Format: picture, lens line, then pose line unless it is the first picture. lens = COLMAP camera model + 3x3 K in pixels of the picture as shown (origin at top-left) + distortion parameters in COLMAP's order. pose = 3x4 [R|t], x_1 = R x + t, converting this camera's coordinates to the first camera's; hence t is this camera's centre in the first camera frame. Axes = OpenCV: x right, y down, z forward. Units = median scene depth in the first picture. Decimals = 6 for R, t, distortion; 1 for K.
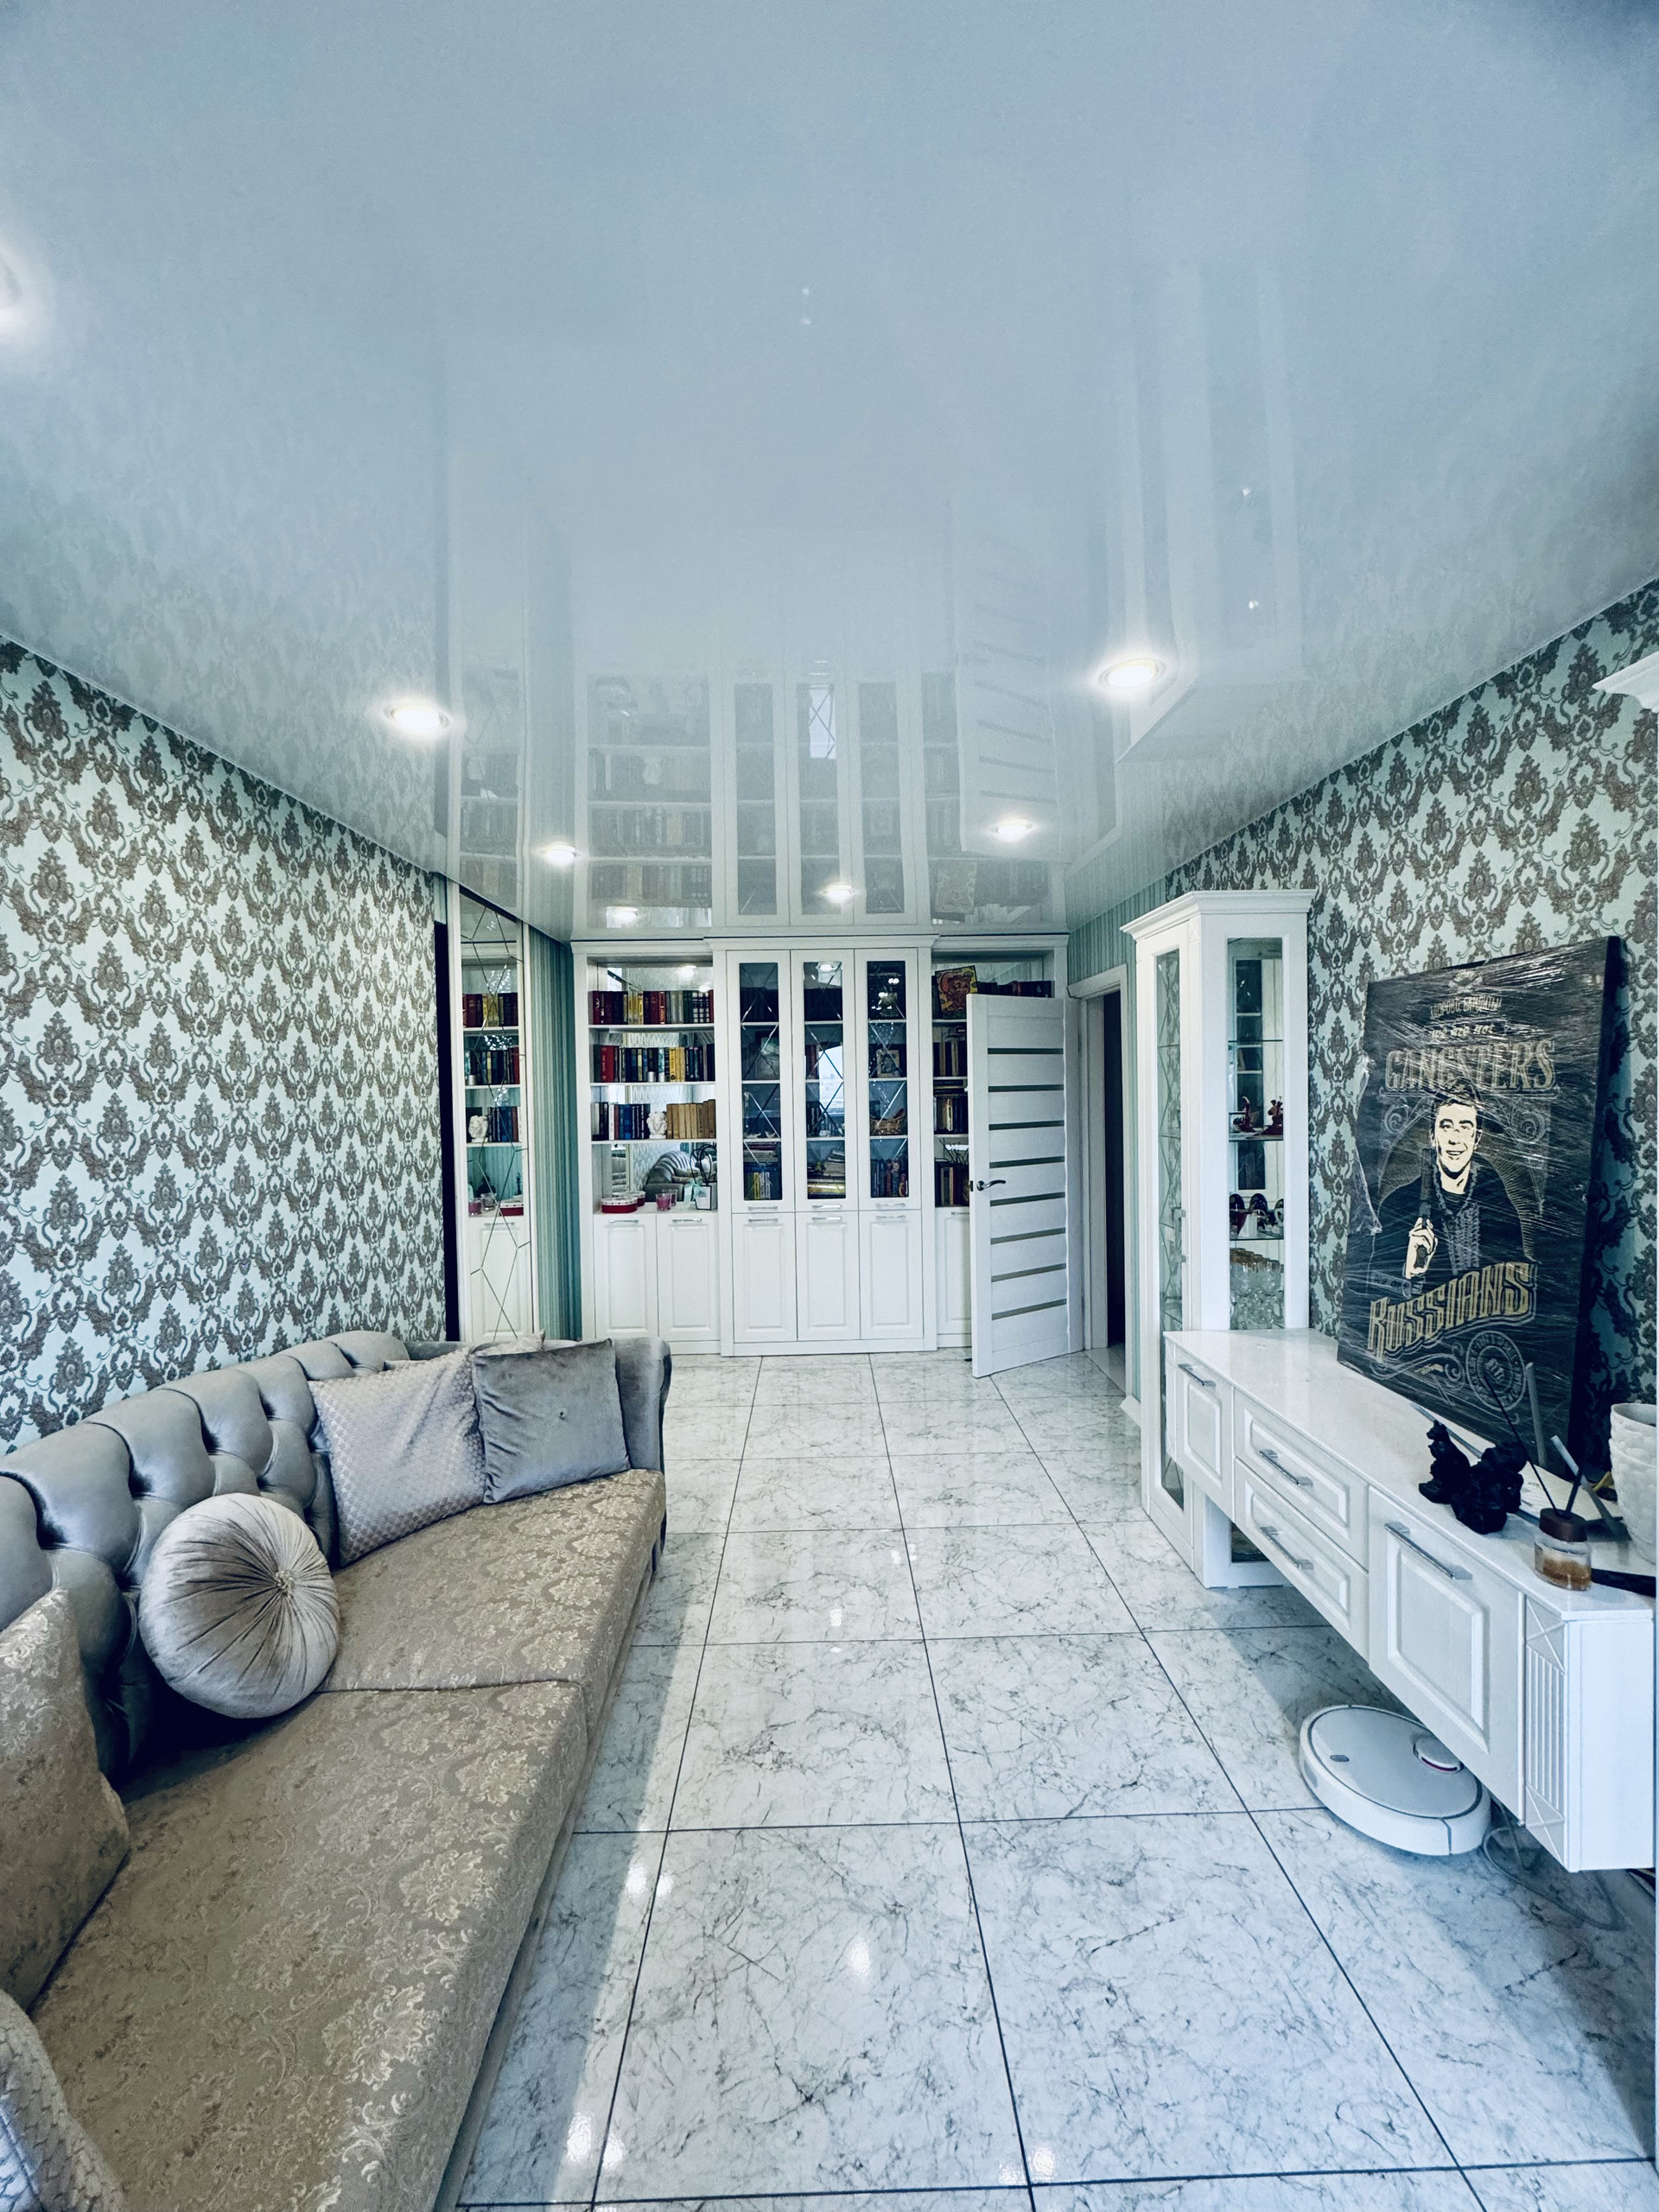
lens RADIAL K [[880.9, 0, 831.8], [0, 880.9, 1105.4], [0, 0, 1]] dist [-0.003063, 0.000724]
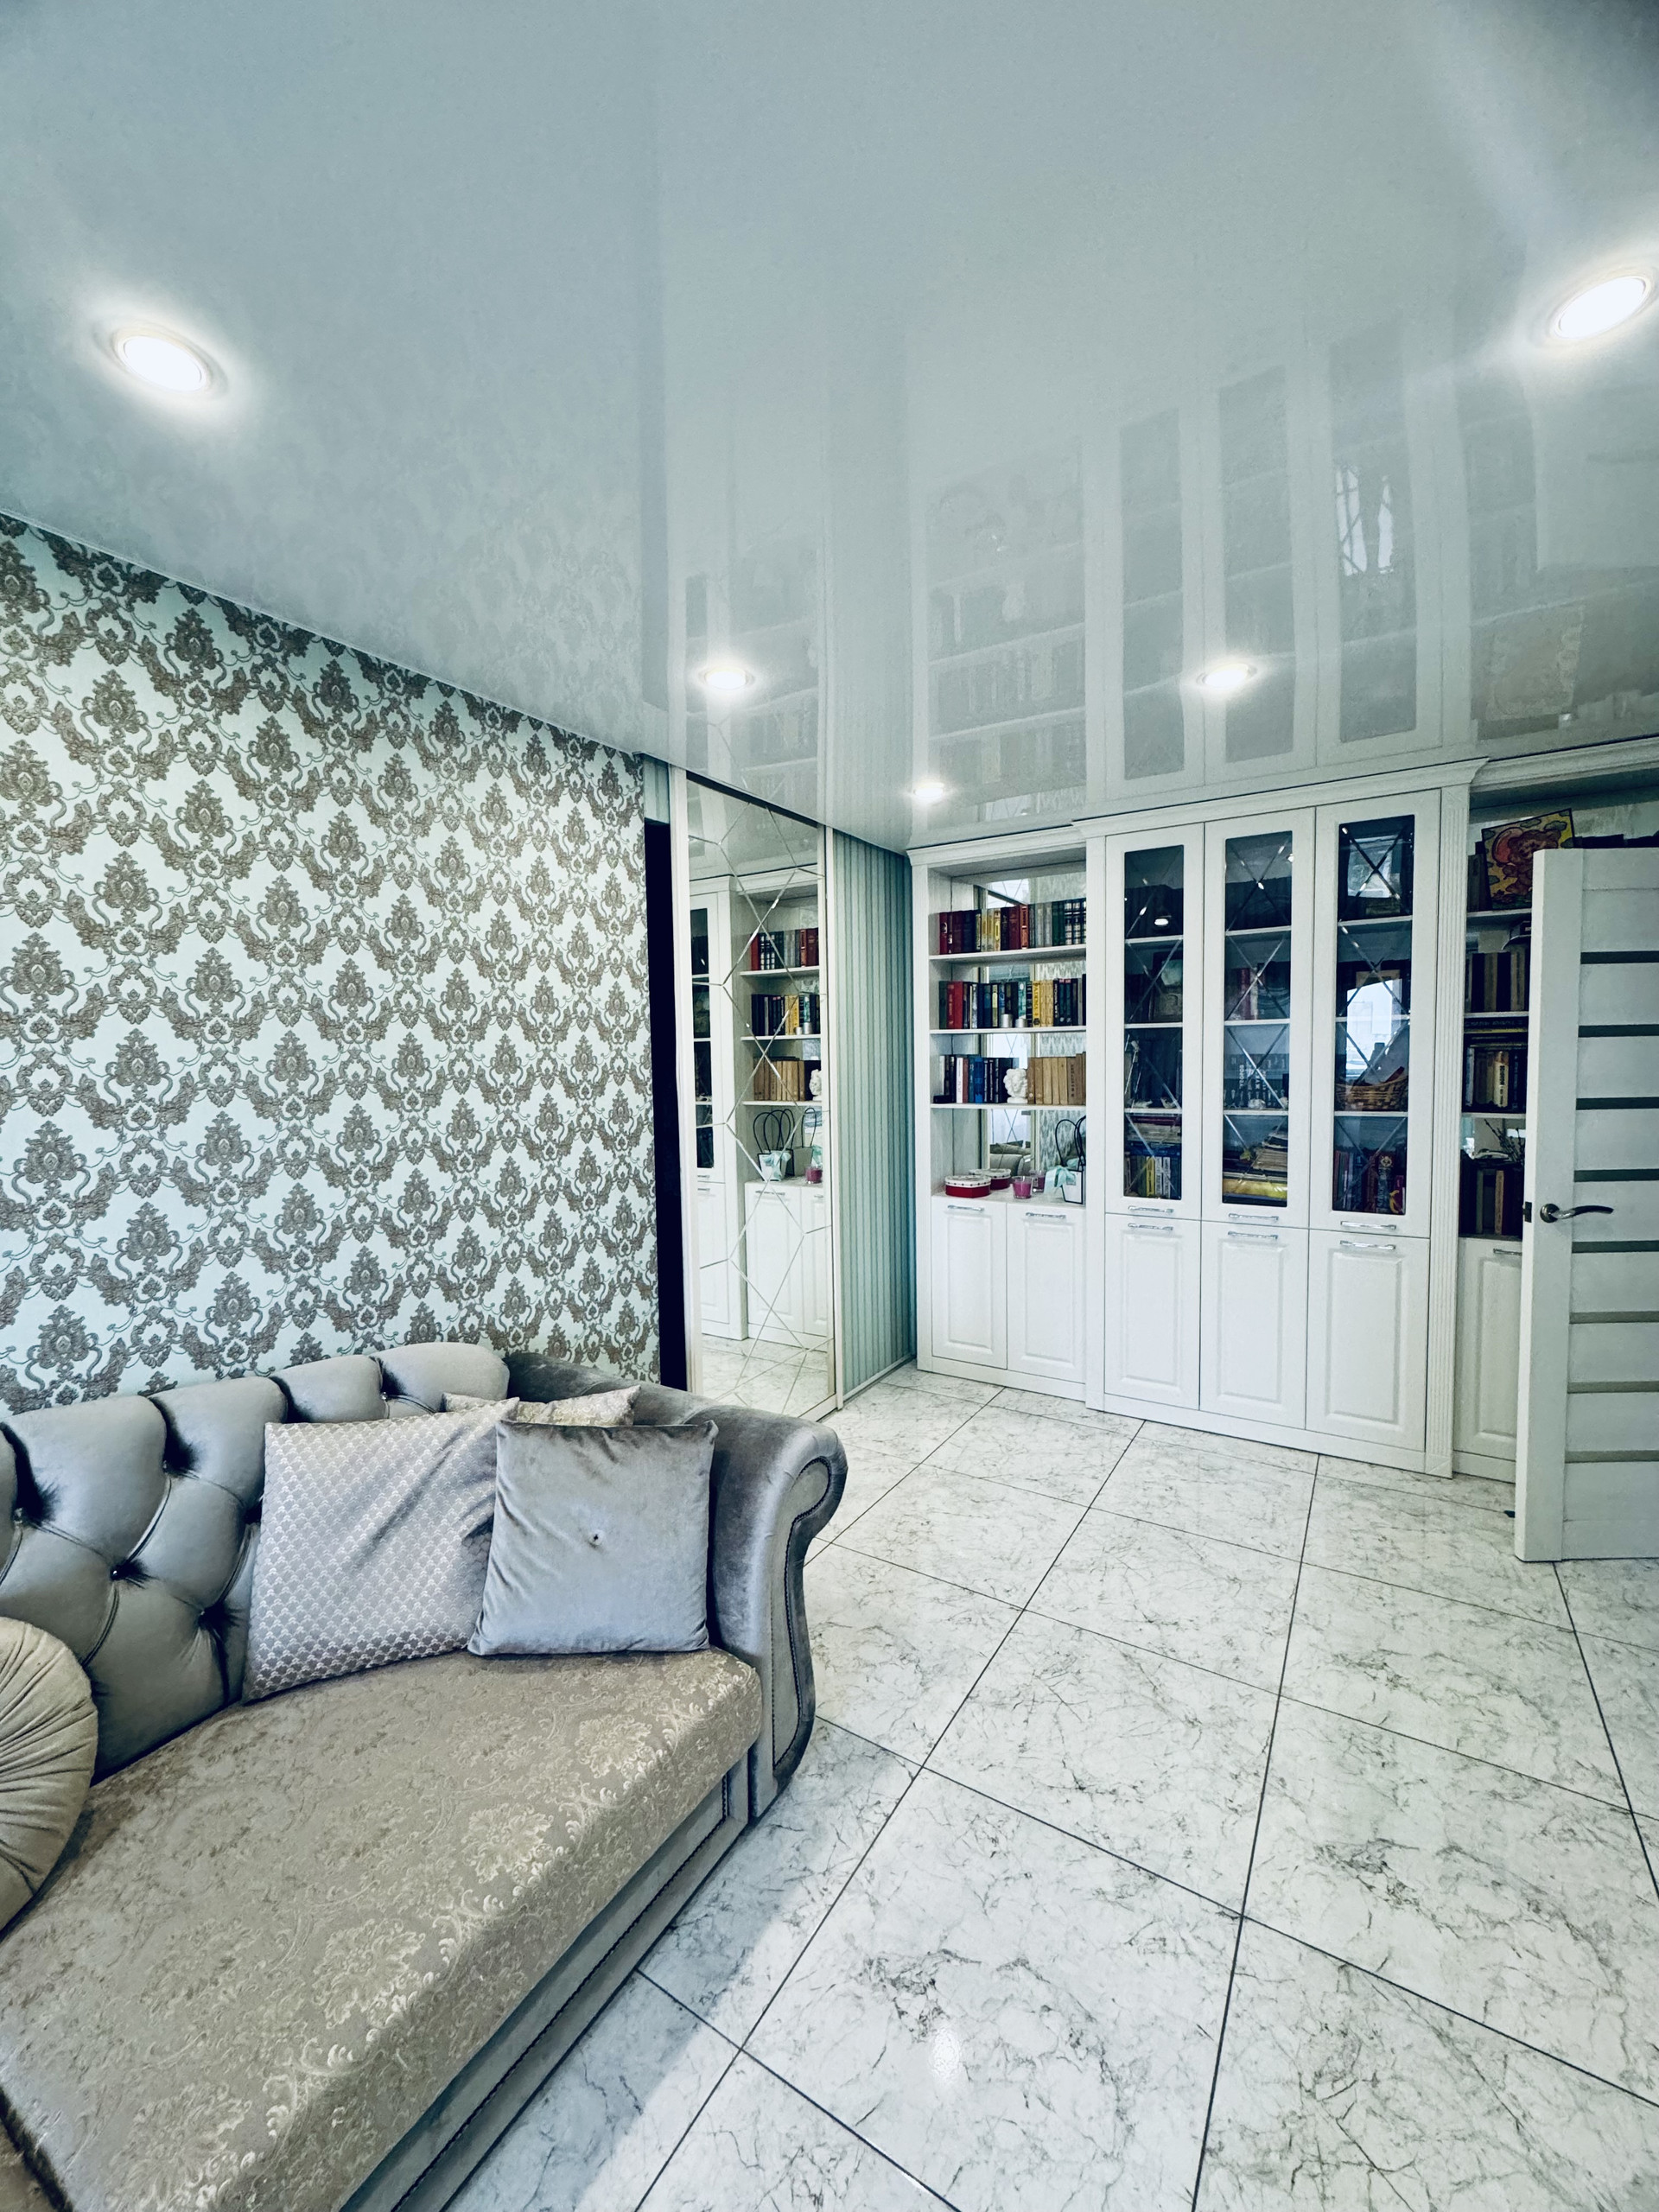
lens RADIAL K [[880.9, 0, 831.8], [0, 880.9, 1105.4], [0, 0, 1]] dist [-0.003063, 0.000724]
pose [[0.836480, 0.034352, -0.546920, 0.085897], [-0.008724, 0.998742, 0.049388, 0.003701], [0.547928, -0.036541, 0.835727, 0.291327]]
